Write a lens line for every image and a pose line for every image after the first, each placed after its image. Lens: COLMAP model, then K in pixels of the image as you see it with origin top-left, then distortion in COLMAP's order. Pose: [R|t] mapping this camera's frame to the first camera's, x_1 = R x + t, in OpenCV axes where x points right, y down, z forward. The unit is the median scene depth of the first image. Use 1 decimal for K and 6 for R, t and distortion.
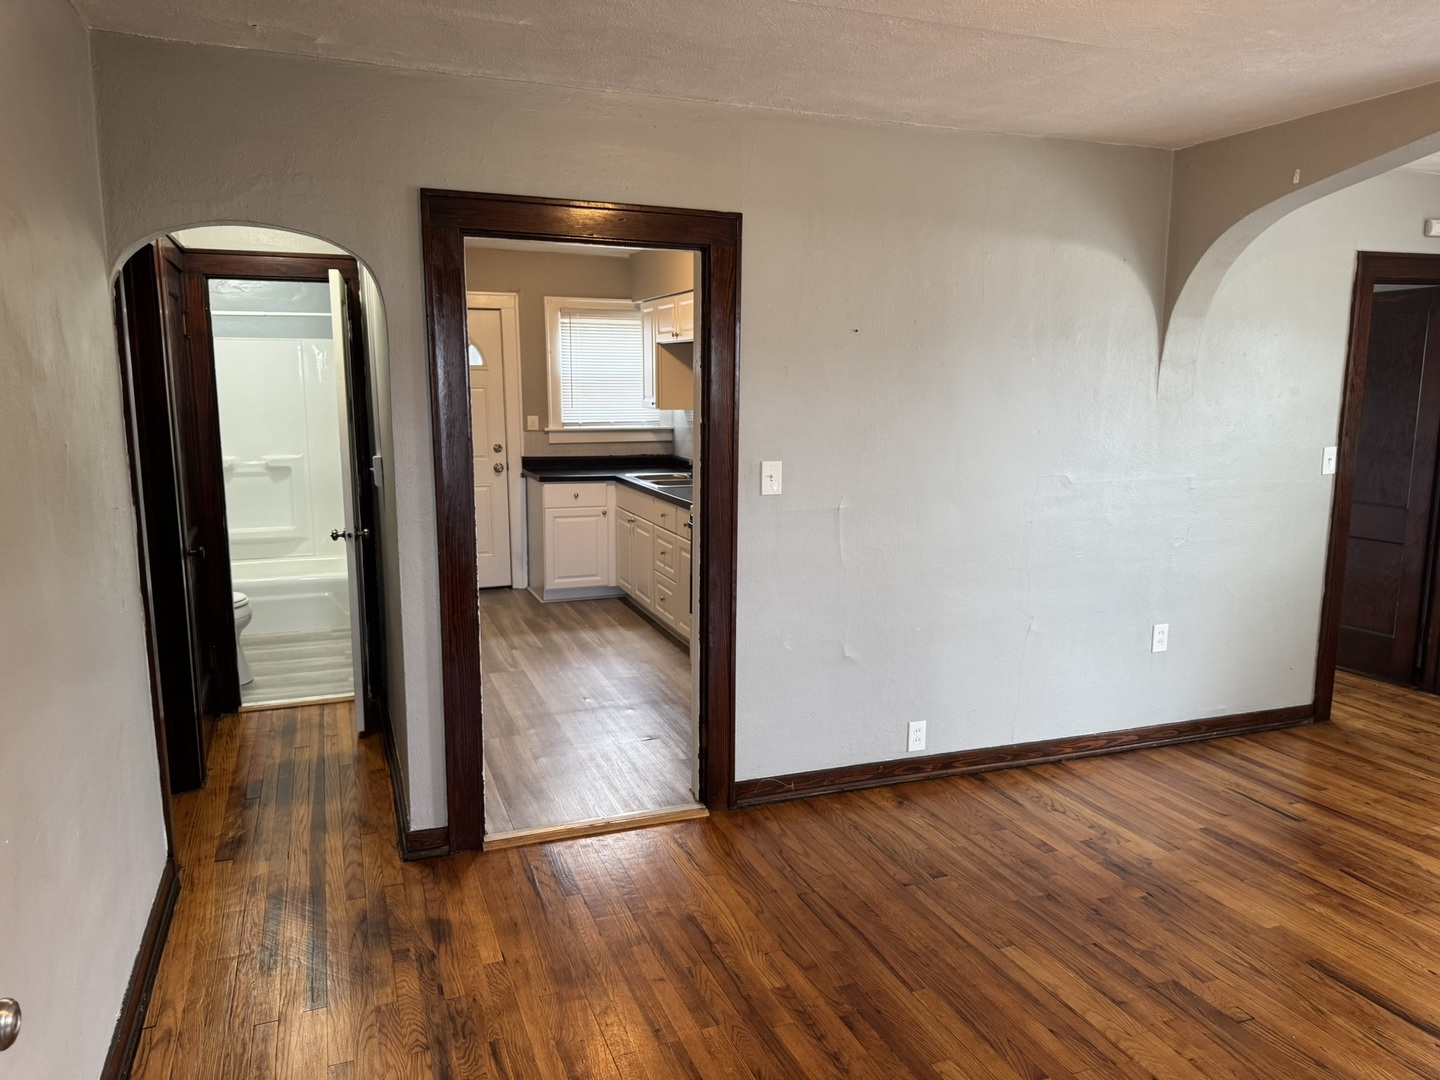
lens RADIAL K [[1011.2, 0, 709.6], [0, 1011.2, 530.5], [0, 0, 1]] dist [0.043338, -0.054188]
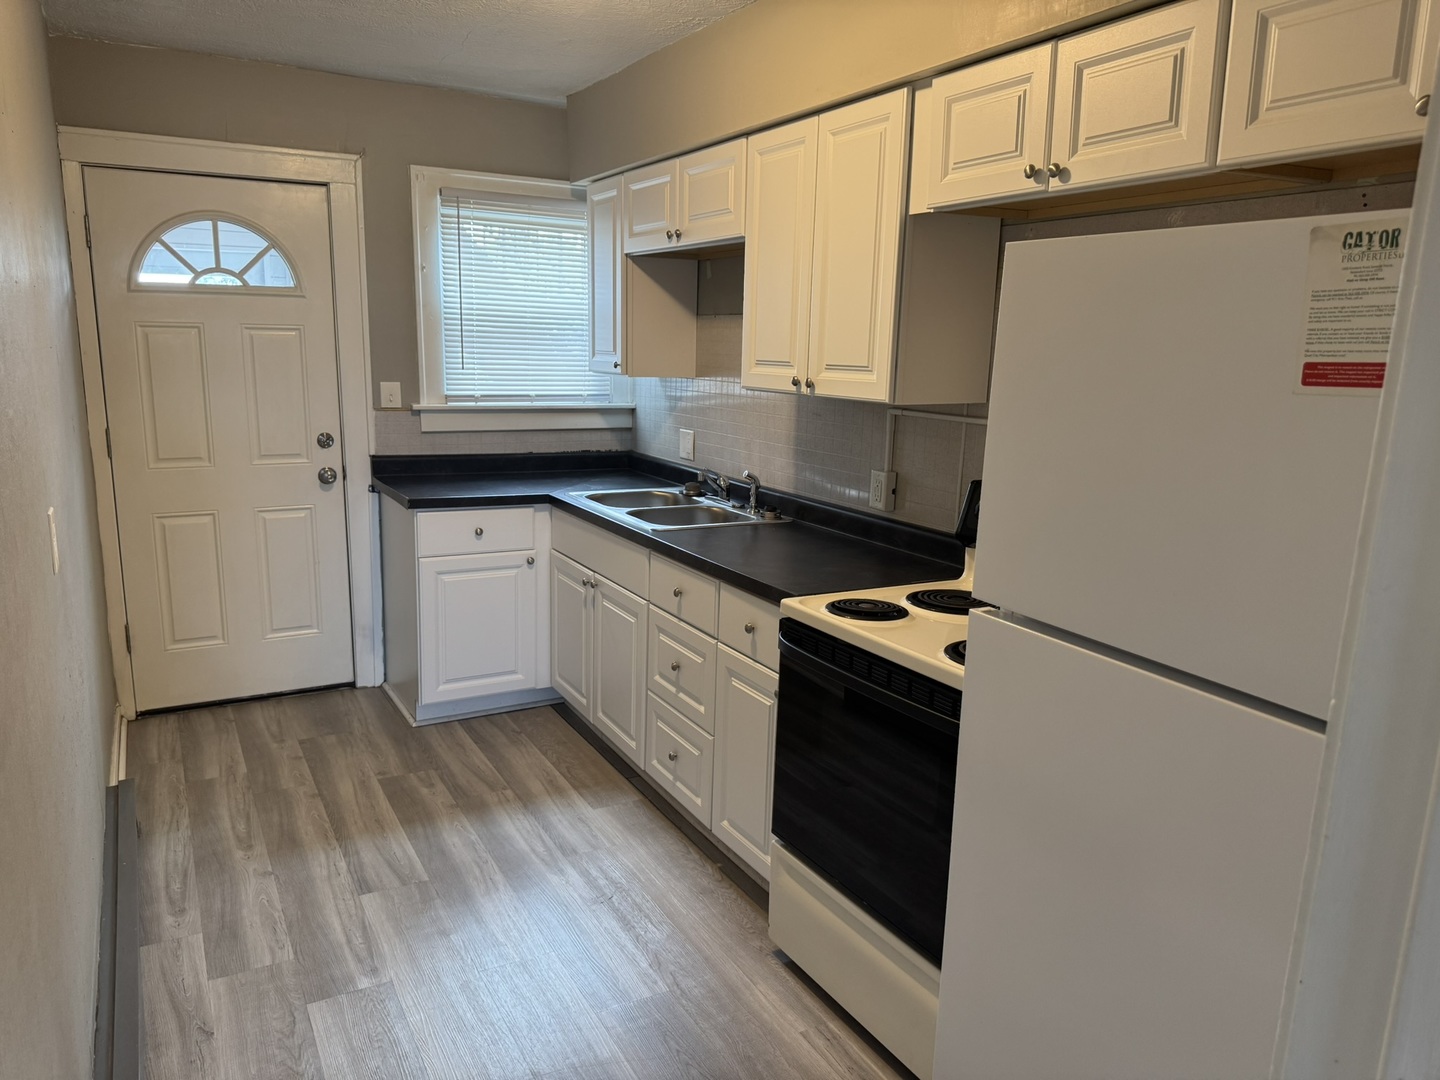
lens RADIAL K [[1011.2, 0, 717.8], [0, 1011.2, 530.3], [0, 0, 1]] dist [0.043338, -0.054188]
pose [[0.987626, -0.005100, 0.156743, -0.112991], [-0.000326, 0.999402, 0.034568, -0.068000], [-0.156826, -0.034191, 0.987034, 0.555542]]
